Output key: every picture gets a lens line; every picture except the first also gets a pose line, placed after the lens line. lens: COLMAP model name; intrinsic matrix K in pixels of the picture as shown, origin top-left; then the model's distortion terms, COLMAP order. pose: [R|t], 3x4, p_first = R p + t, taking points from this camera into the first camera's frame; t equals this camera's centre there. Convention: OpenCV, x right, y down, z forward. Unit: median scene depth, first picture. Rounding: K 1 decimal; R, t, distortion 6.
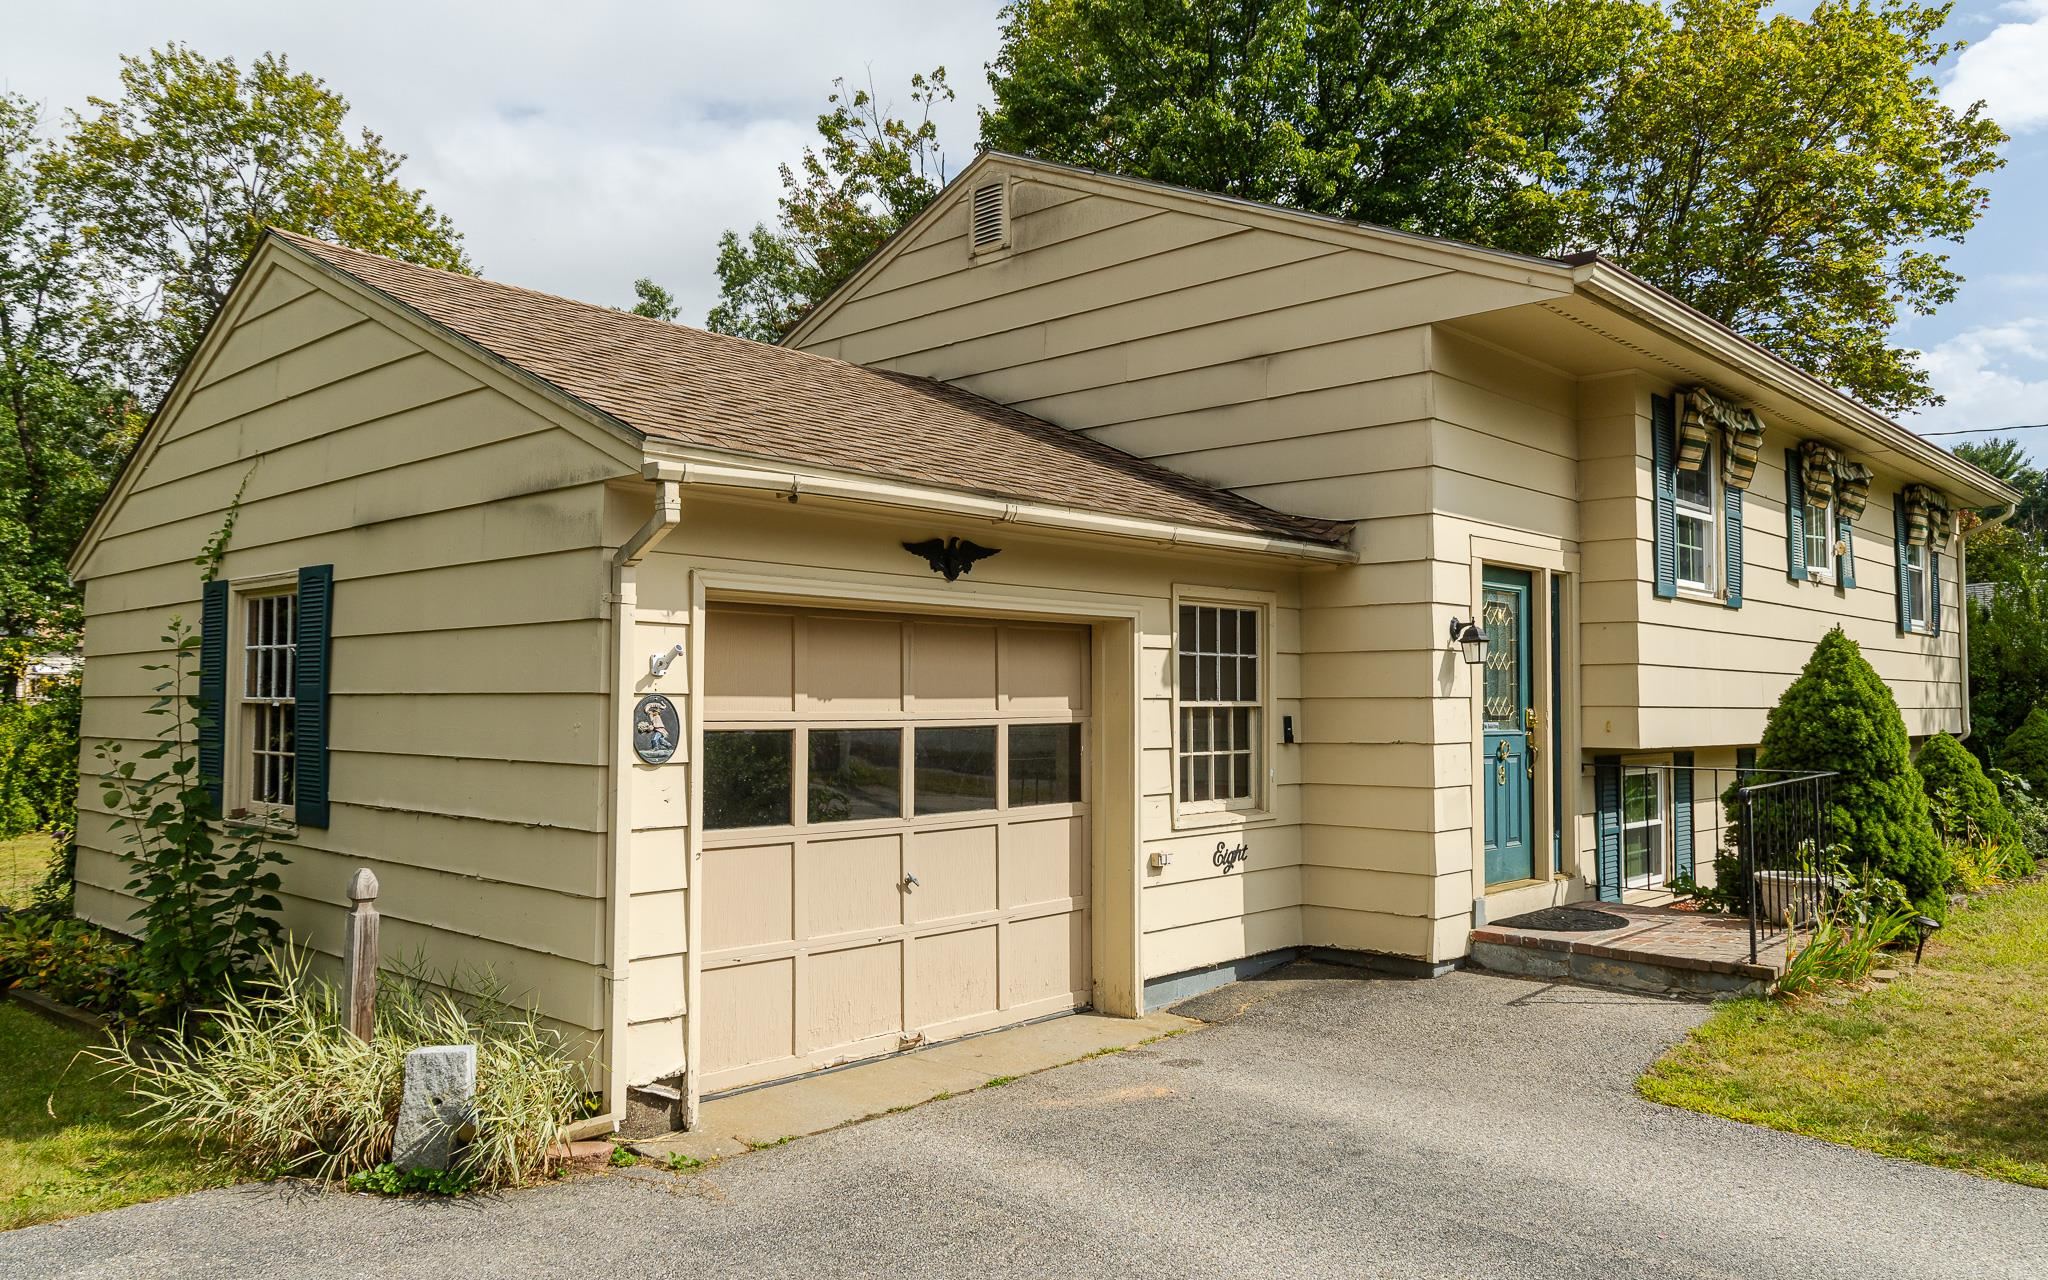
lens RADIAL K [[1436.8, 0, 934.4], [0, 1436.8, 634.6], [0, 0, 1]] dist [0.002151, -0.027990]
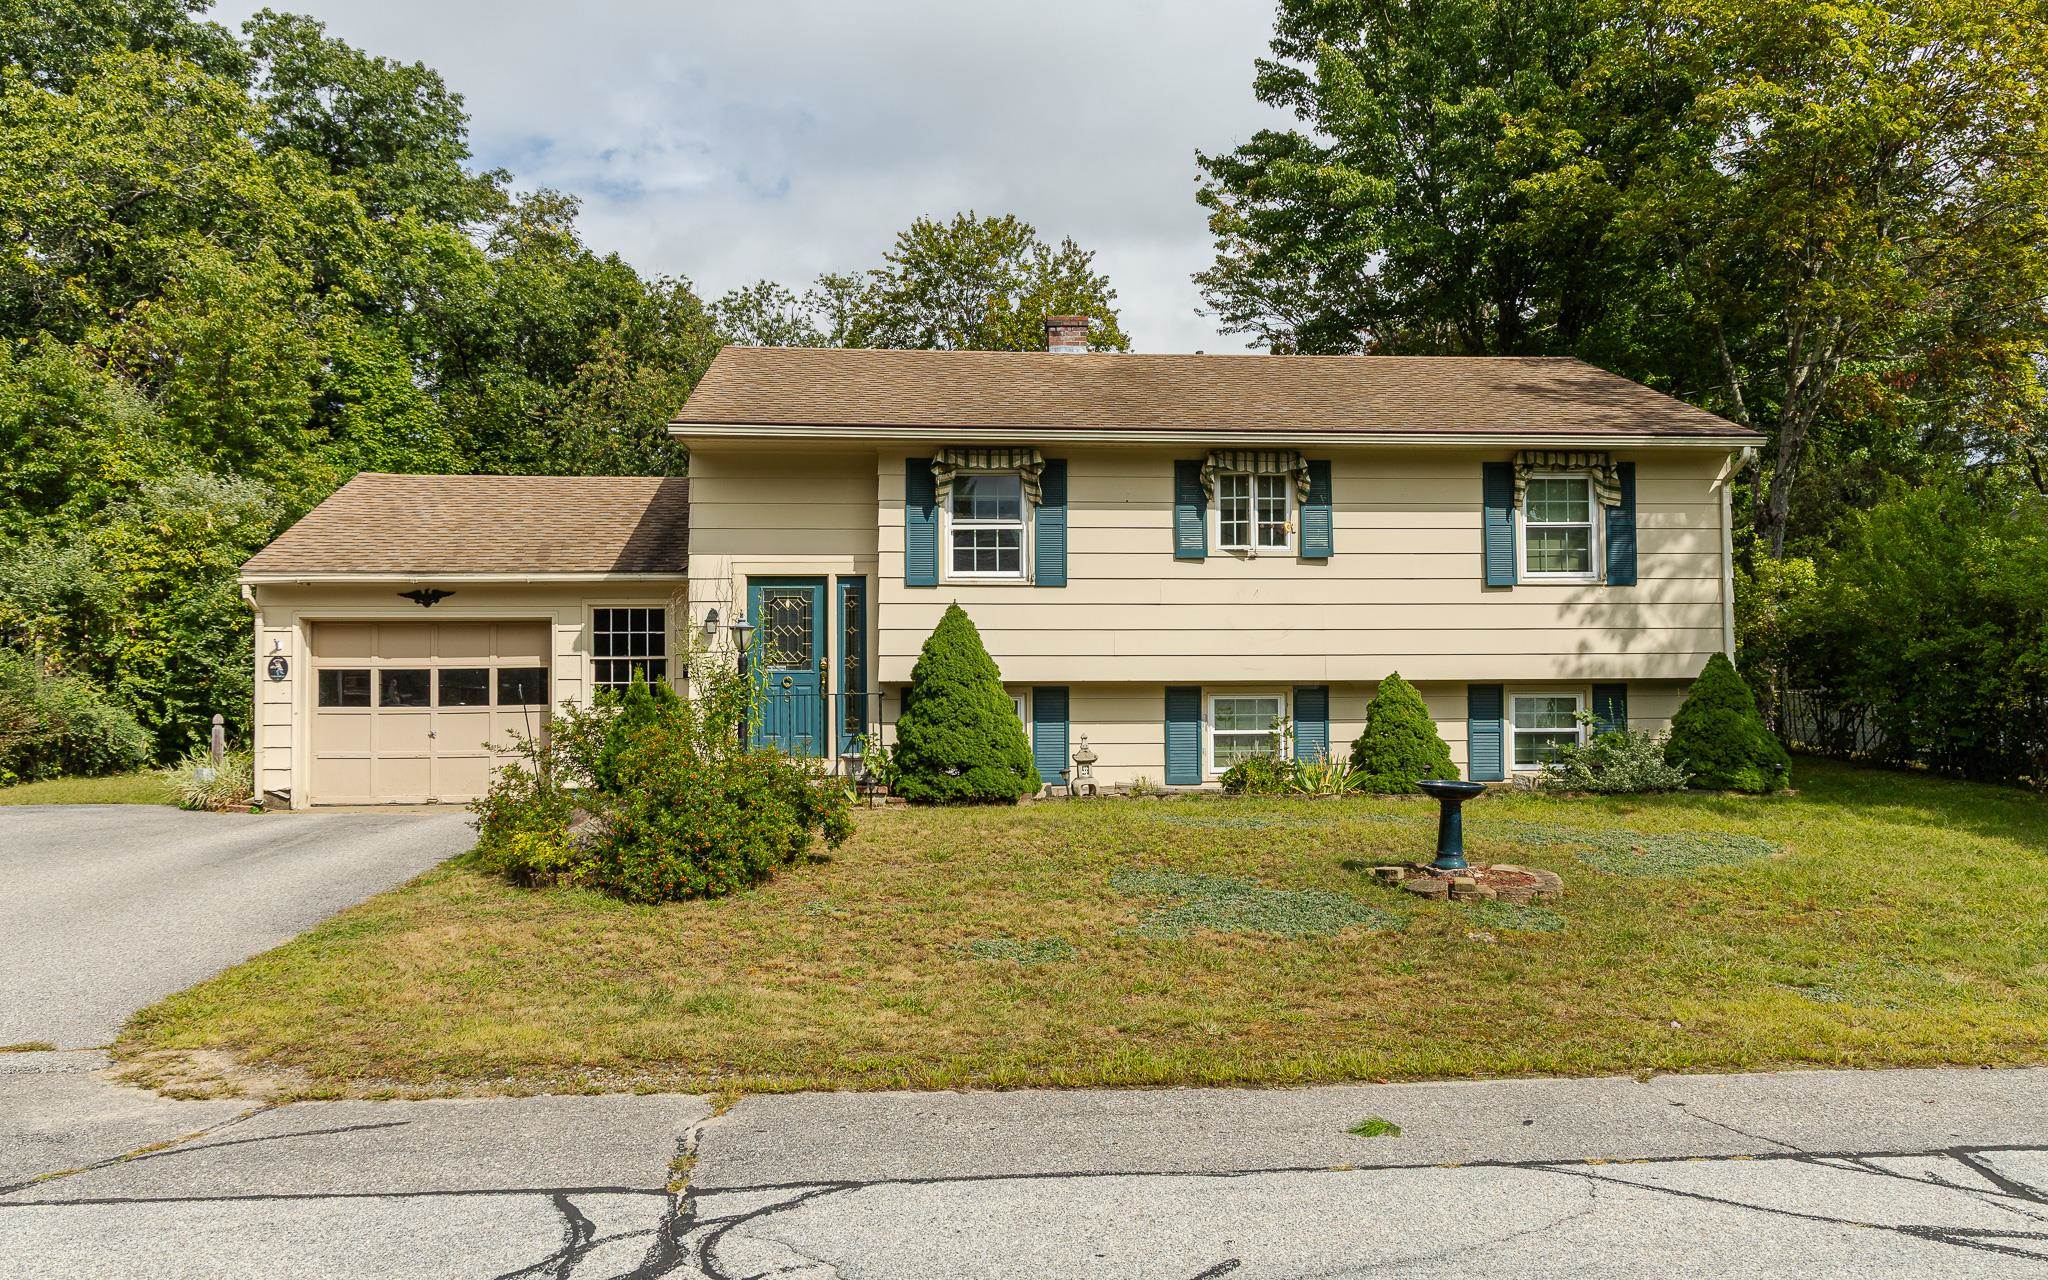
lens RADIAL K [[1412.5, 0, 1028.6], [0, 1412.5, 650.7], [0, 0, 1]] dist [0.007525, -0.001692]
pose [[0.768695, -0.020578, -0.639284, 1.740445], [0.037815, 0.999196, 0.013307, 0.031405], [0.638497, -0.034404, 0.768855, -0.132321]]
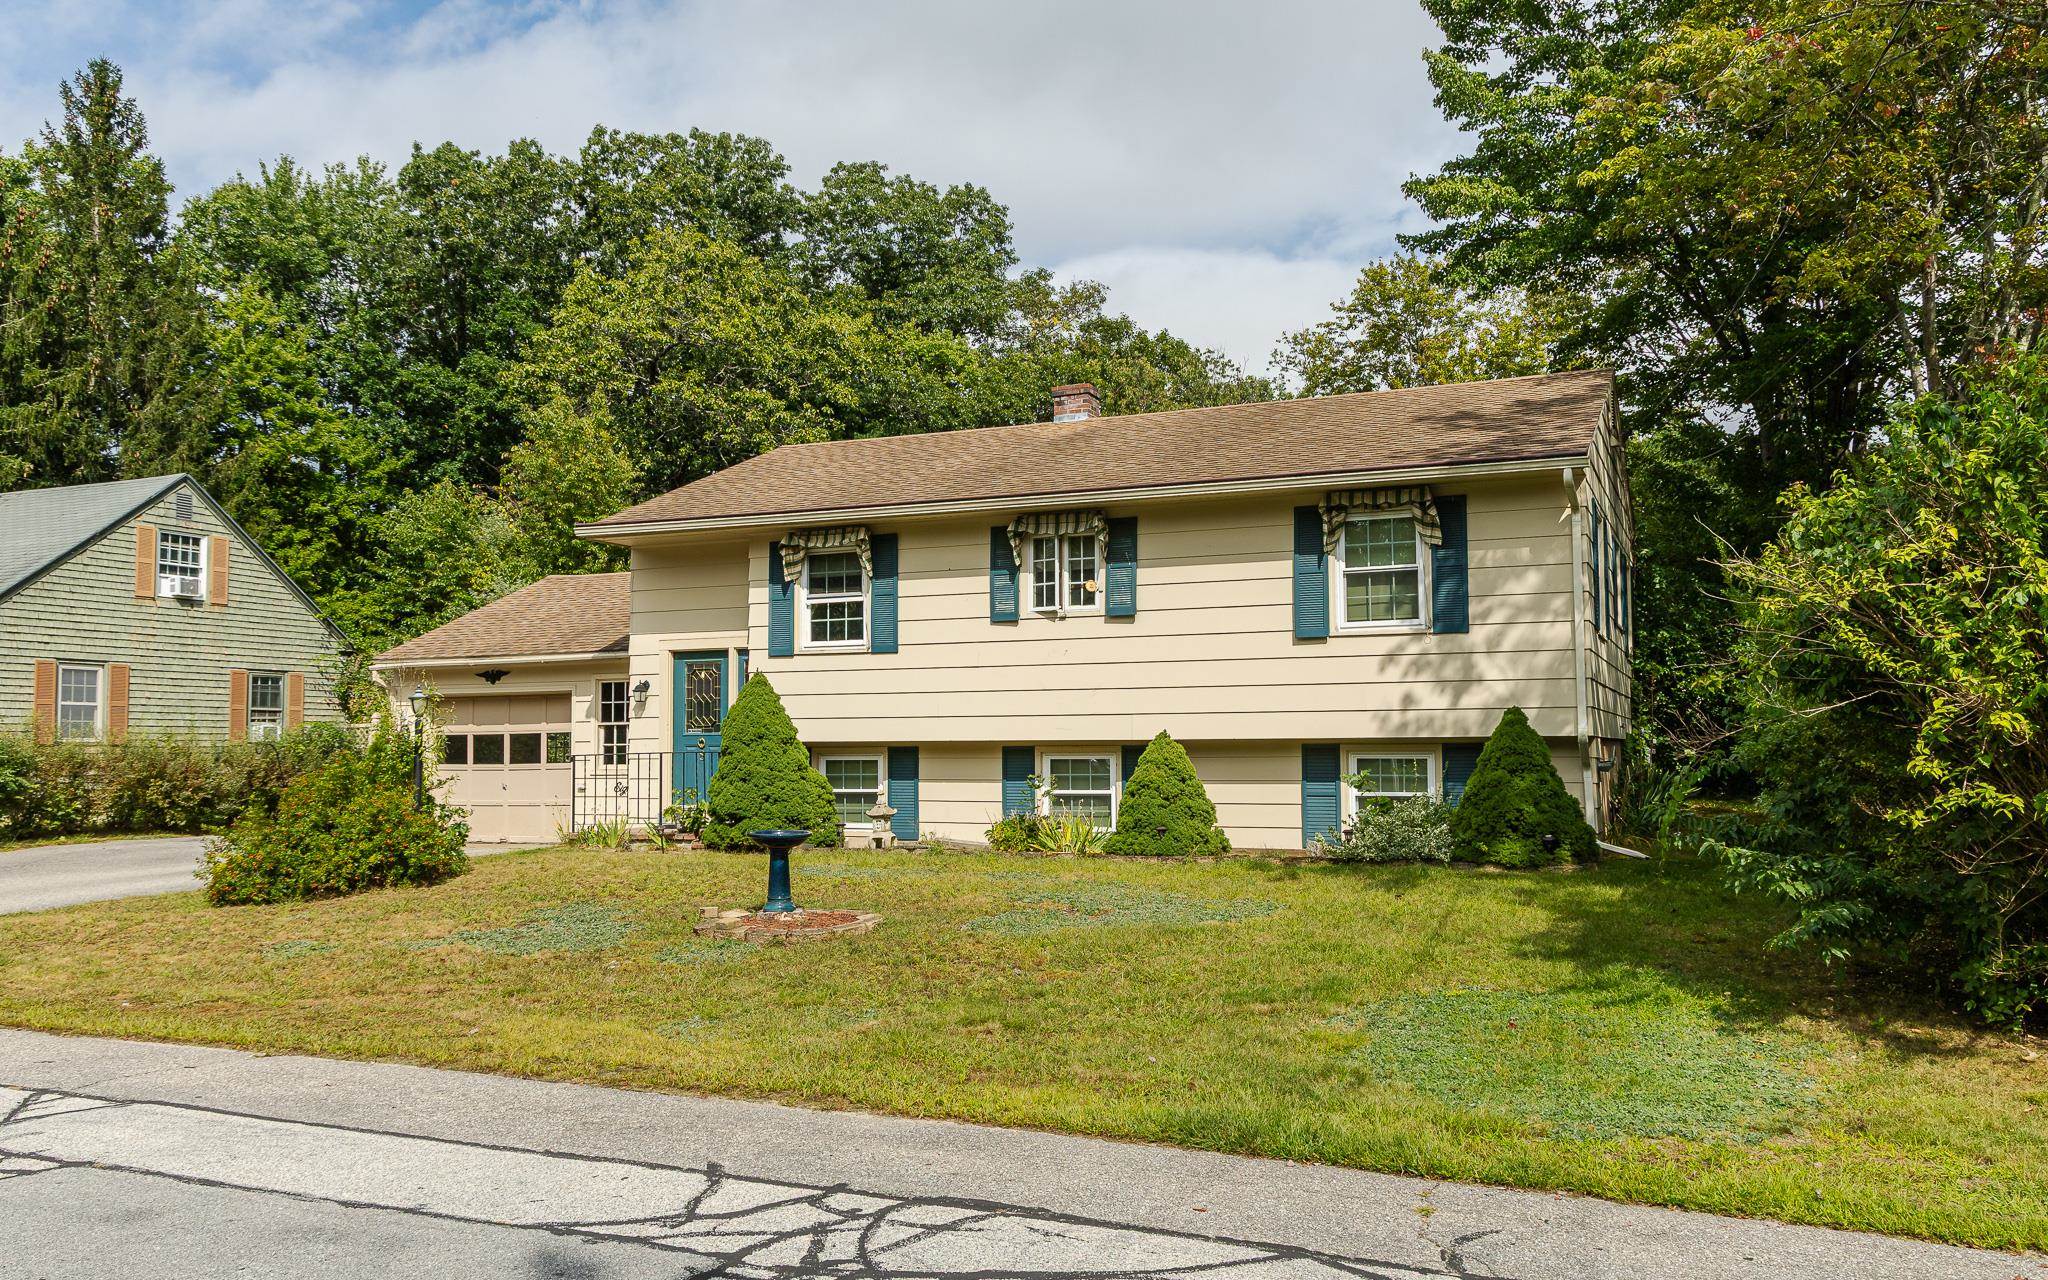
lens RADIAL K [[1483.4, 0, 1070.0], [0, 1483.4, 669.7], [0, 0, 1]] dist [0.006947, -0.000127]
pose [[0.406206, -0.056223, -0.912050, 2.516054], [0.050168, 0.997972, -0.039176, 0.086233], [0.912403, -0.029842, 0.408203, 0.635592]]
